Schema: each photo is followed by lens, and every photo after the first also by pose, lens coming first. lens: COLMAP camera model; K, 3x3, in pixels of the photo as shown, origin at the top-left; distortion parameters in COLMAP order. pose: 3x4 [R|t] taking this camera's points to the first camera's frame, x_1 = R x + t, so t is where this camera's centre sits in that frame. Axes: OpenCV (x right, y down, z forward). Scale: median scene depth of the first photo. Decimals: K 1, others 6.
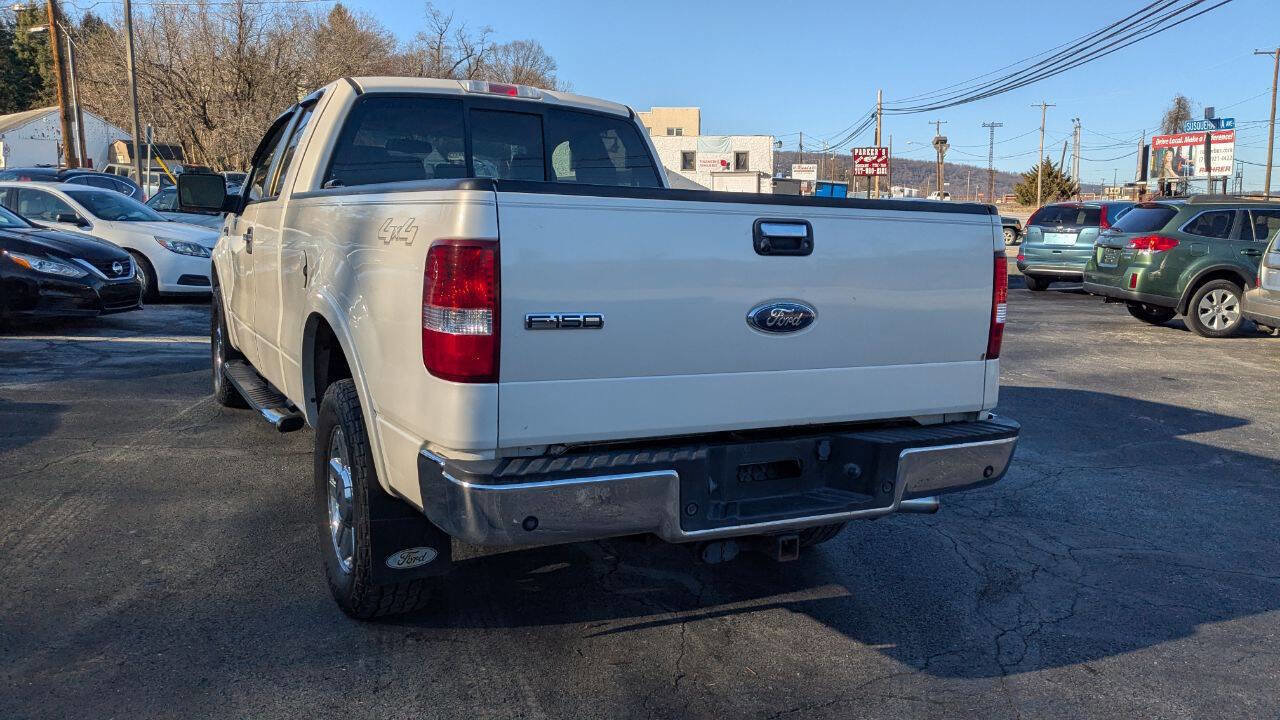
lens RADIAL K [[1035.0, 0, 647.8], [0, 1035.0, 359.4], [0, 0, 1]] dist [0.053576, -0.106230]
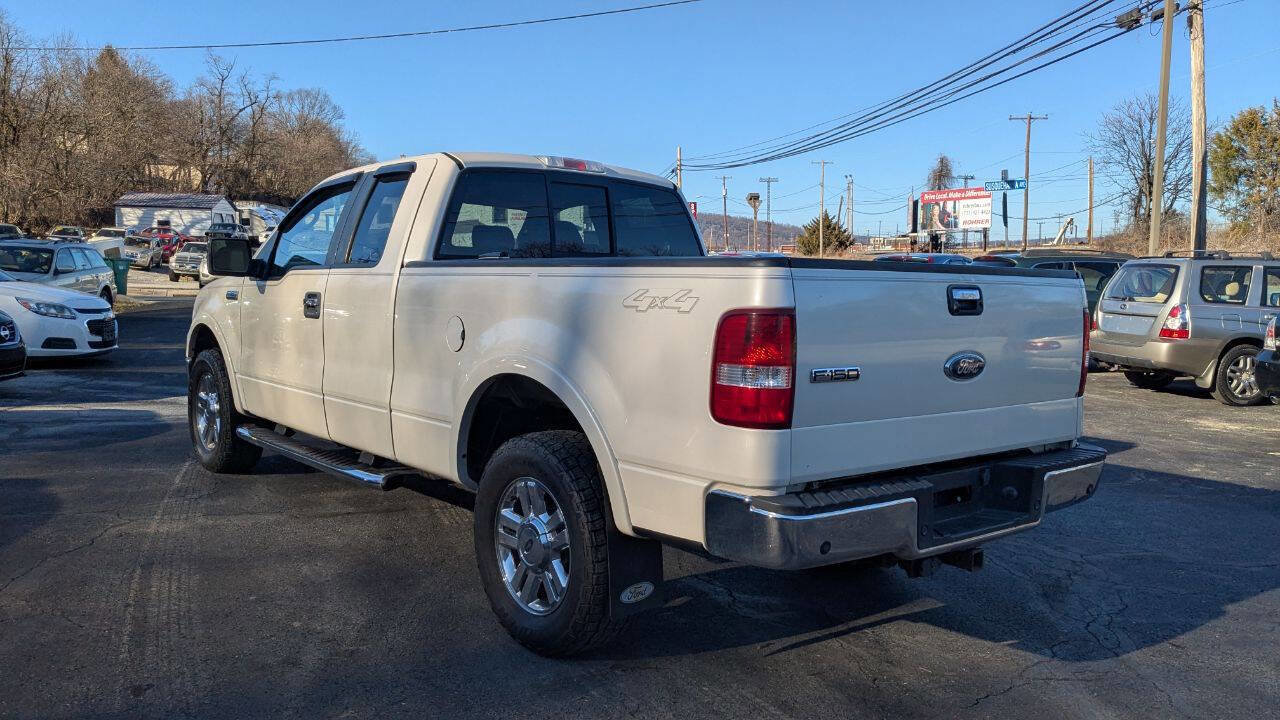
lens RADIAL K [[1035.0, 0, 647.8], [0, 1035.0, 359.4], [0, 0, 1]] dist [0.053576, -0.106230]
pose [[0.978622, -0.025970, 0.204023, -0.191089], [0.035550, 0.998424, -0.043429, -0.003889], [-0.202574, 0.049753, 0.978002, -0.041813]]
